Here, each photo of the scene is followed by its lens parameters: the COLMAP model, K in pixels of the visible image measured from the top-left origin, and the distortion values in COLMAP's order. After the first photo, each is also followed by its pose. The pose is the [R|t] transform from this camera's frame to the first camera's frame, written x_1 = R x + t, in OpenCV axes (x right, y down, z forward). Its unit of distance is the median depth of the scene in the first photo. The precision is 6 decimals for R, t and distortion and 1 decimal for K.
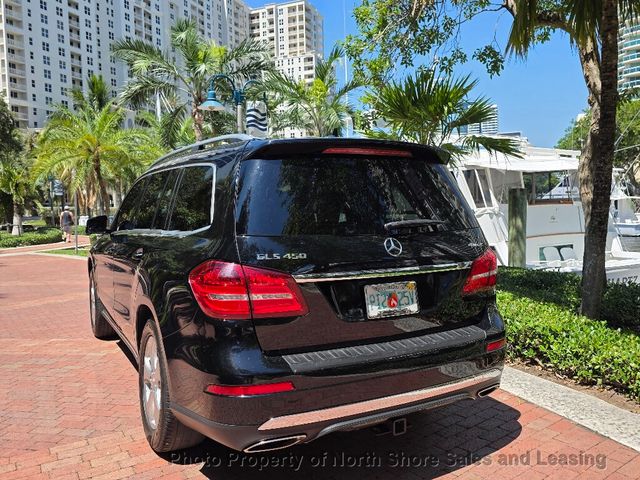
lens RADIAL K [[509.9, 0, 316.3], [0, 509.9, 236.7], [0, 0, 1]] dist [0.064055, -0.070478]
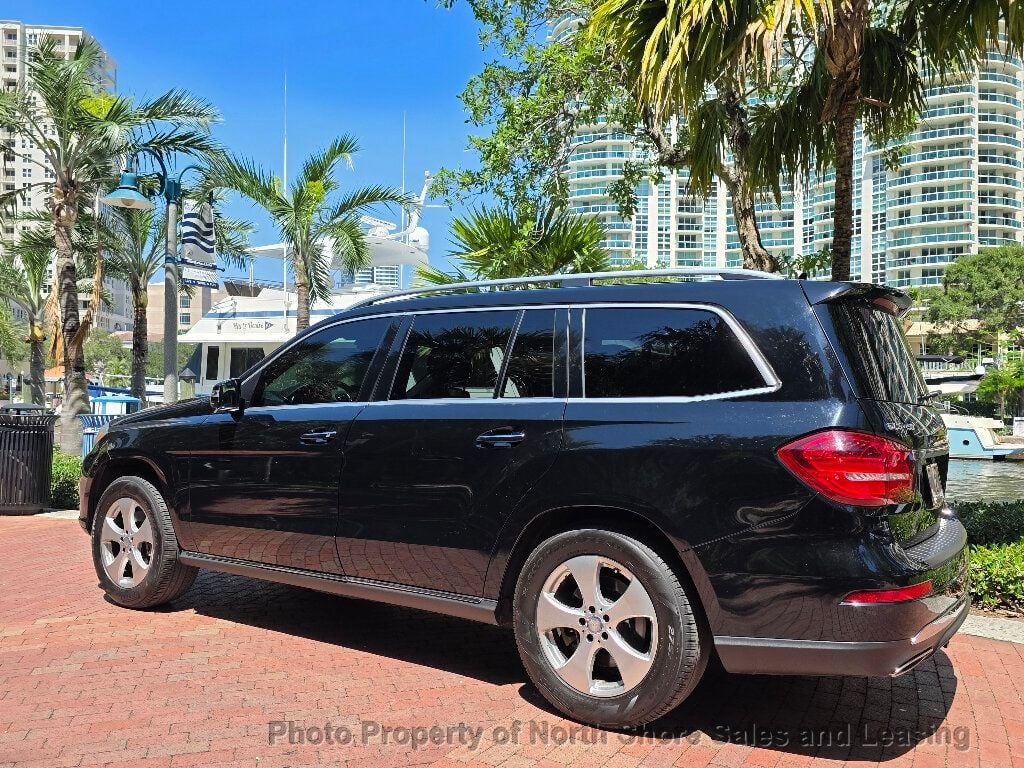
lens RADIAL K [[815.9, 0, 514.4], [0, 815.9, 388.8], [0, 0, 1]] dist [0.064055, -0.070478]
pose [[0.884279, 0.035679, 0.465593, -0.343498], [-0.001764, 0.997325, -0.073077, 0.021716], [-0.466955, 0.063799, 0.881977, 0.039186]]
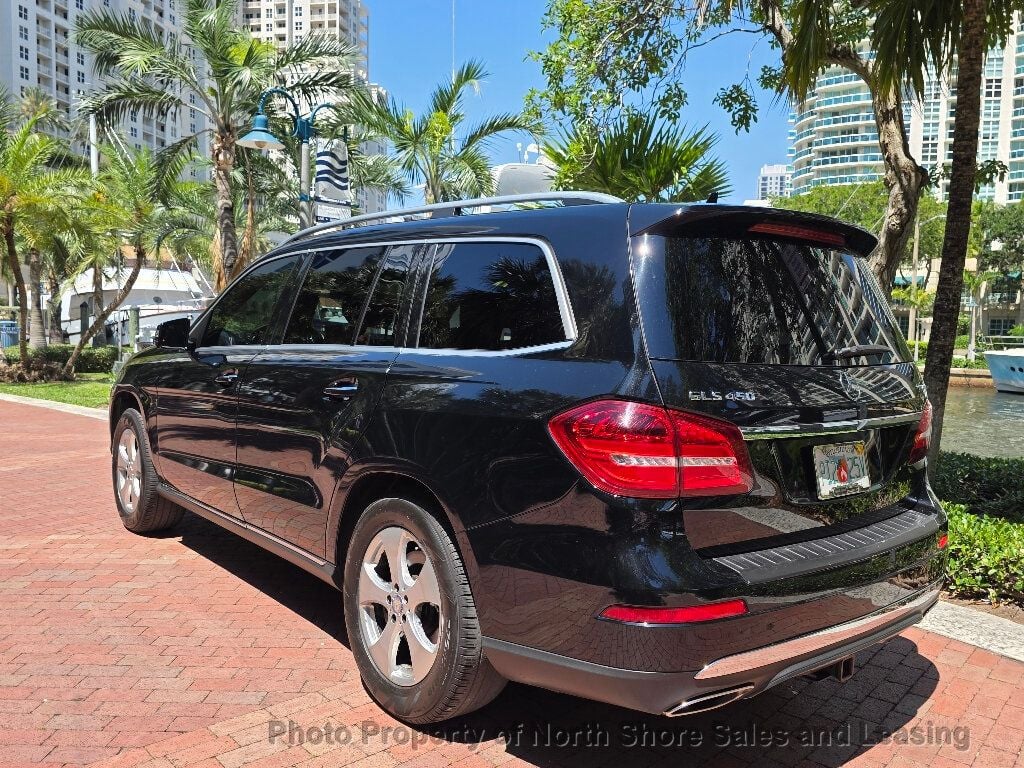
lens RADIAL K [[815.9, 0, 497.6], [0, 815.9, 380.6], [0, 0, 1]] dist [0.064055, -0.070478]
pose [[0.982156, 0.030189, 0.185631, -0.146157], [-0.032143, 0.999455, 0.007527, 0.006043], [-0.185303, -0.013359, 0.982591, 0.024482]]
